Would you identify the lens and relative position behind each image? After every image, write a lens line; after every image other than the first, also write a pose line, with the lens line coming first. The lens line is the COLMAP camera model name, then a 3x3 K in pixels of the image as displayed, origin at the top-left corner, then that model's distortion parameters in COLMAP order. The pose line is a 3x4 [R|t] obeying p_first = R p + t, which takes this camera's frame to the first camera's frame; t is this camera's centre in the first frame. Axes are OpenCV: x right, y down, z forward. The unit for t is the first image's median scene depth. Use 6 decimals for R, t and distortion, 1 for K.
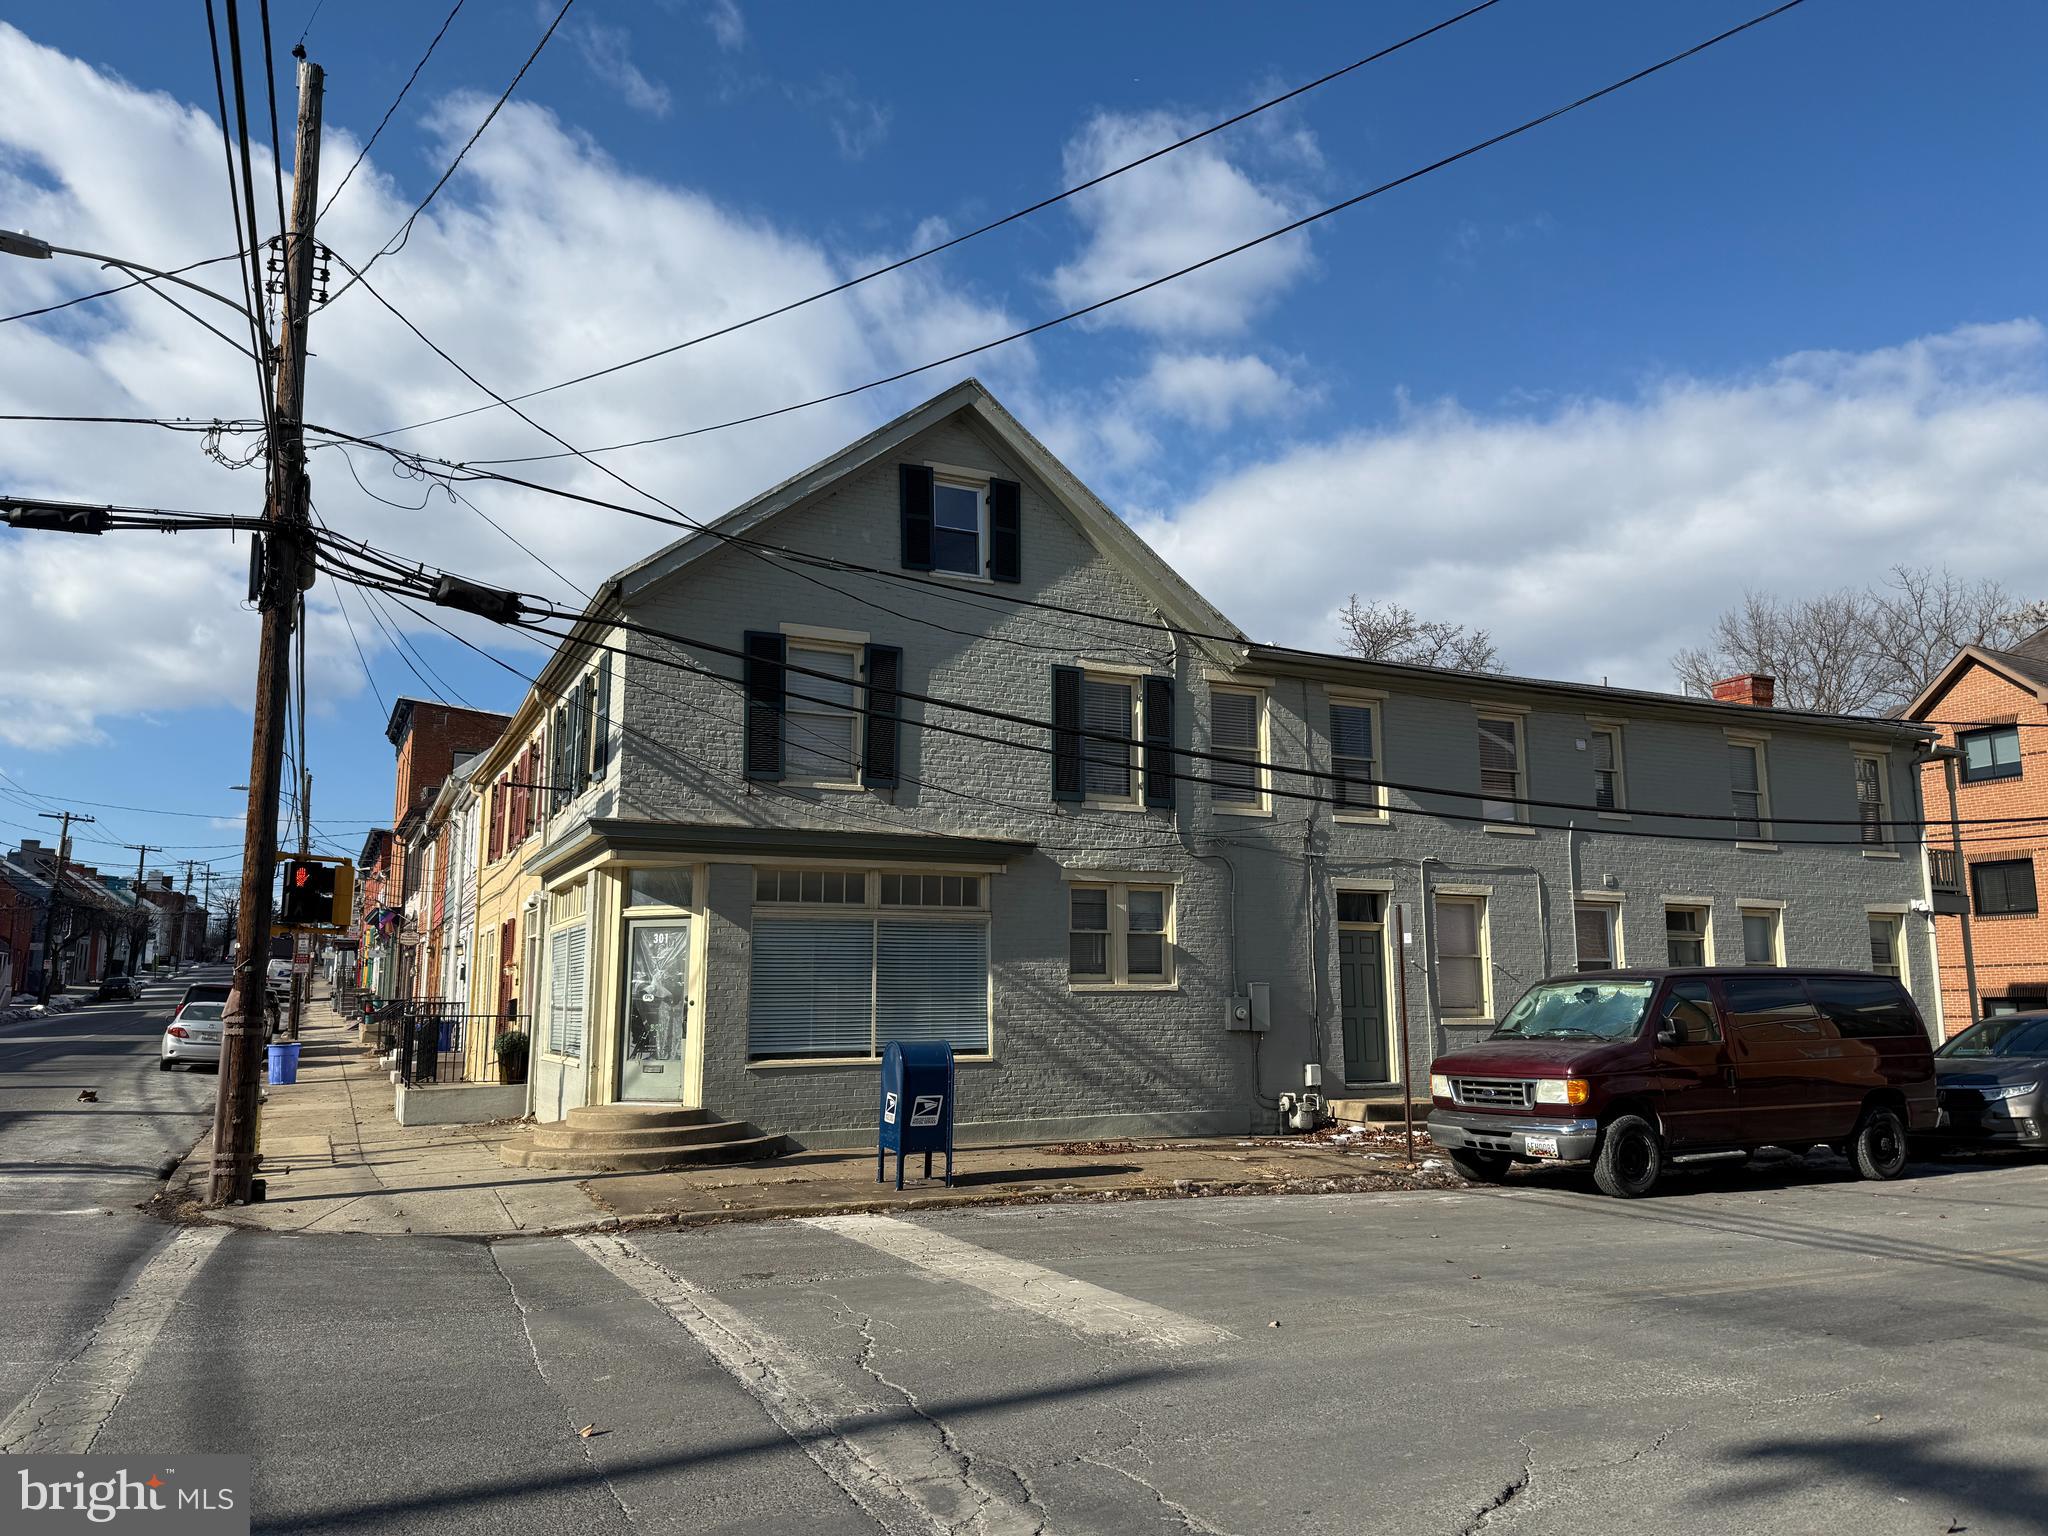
lens RADIAL K [[1462.5, 0, 1033.5], [0, 1462.5, 743.7], [0, 0, 1]] dist [0.073525, -0.090742]
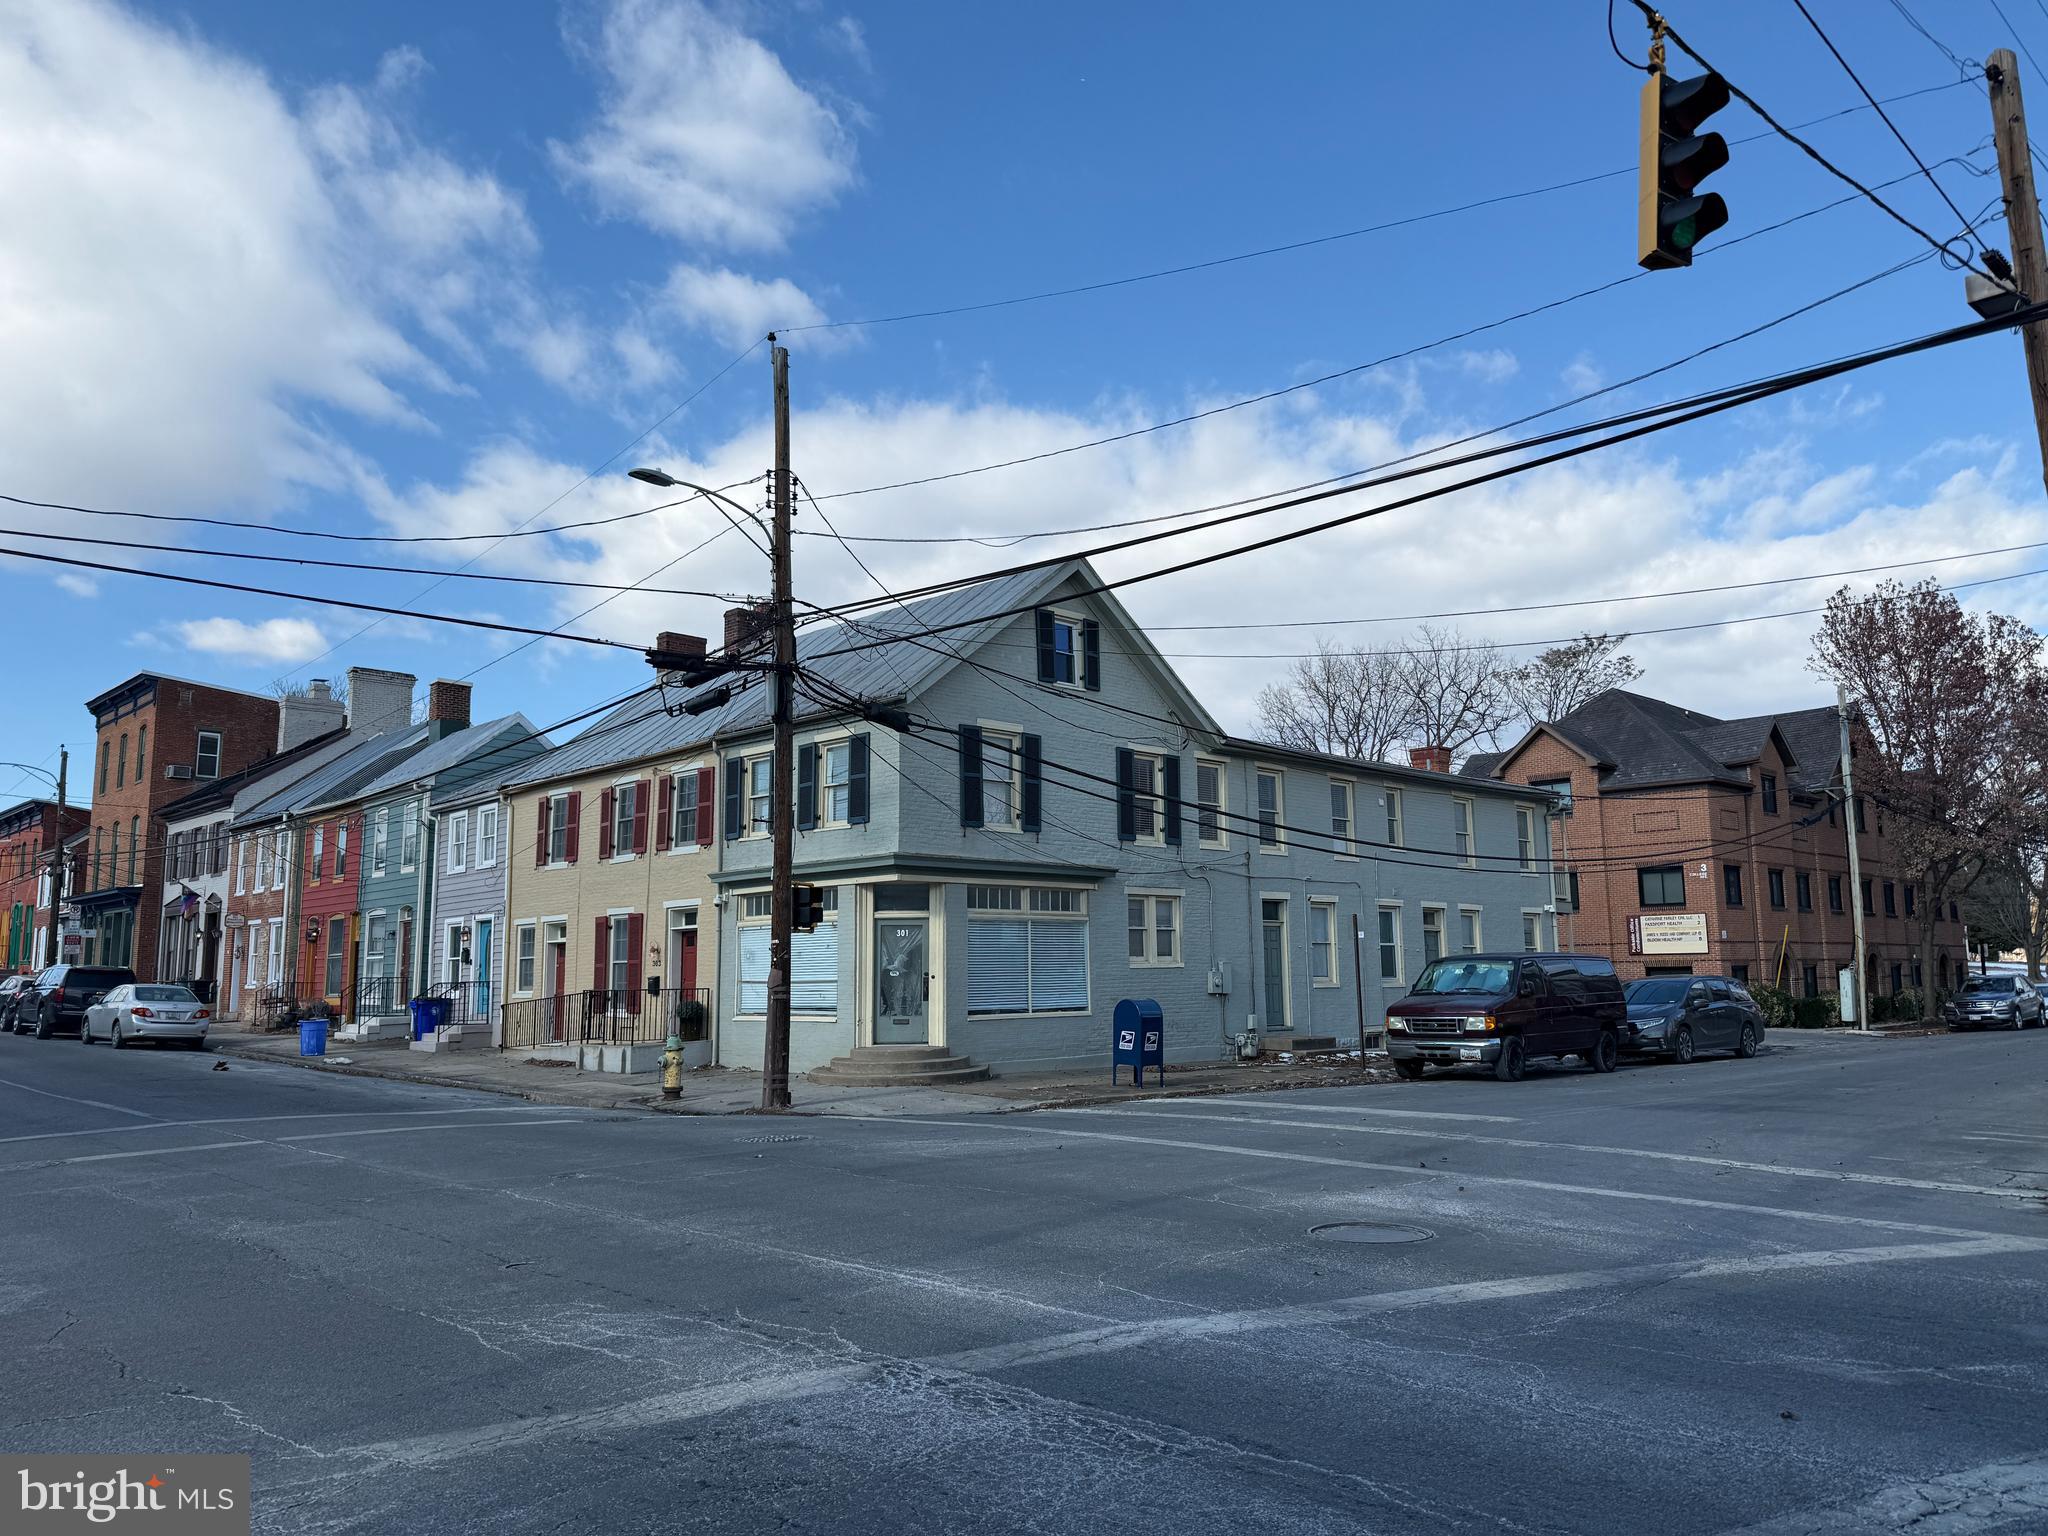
lens RADIAL K [[1462.5, 0, 1032.5], [0, 1462.5, 743.4], [0, 0, 1]] dist [0.073525, -0.090742]
pose [[0.948944, 0.041460, 0.312708, -0.539834], [-0.046714, 0.998865, 0.009327, -0.069164], [-0.311966, -0.023459, 0.949804, -0.381060]]
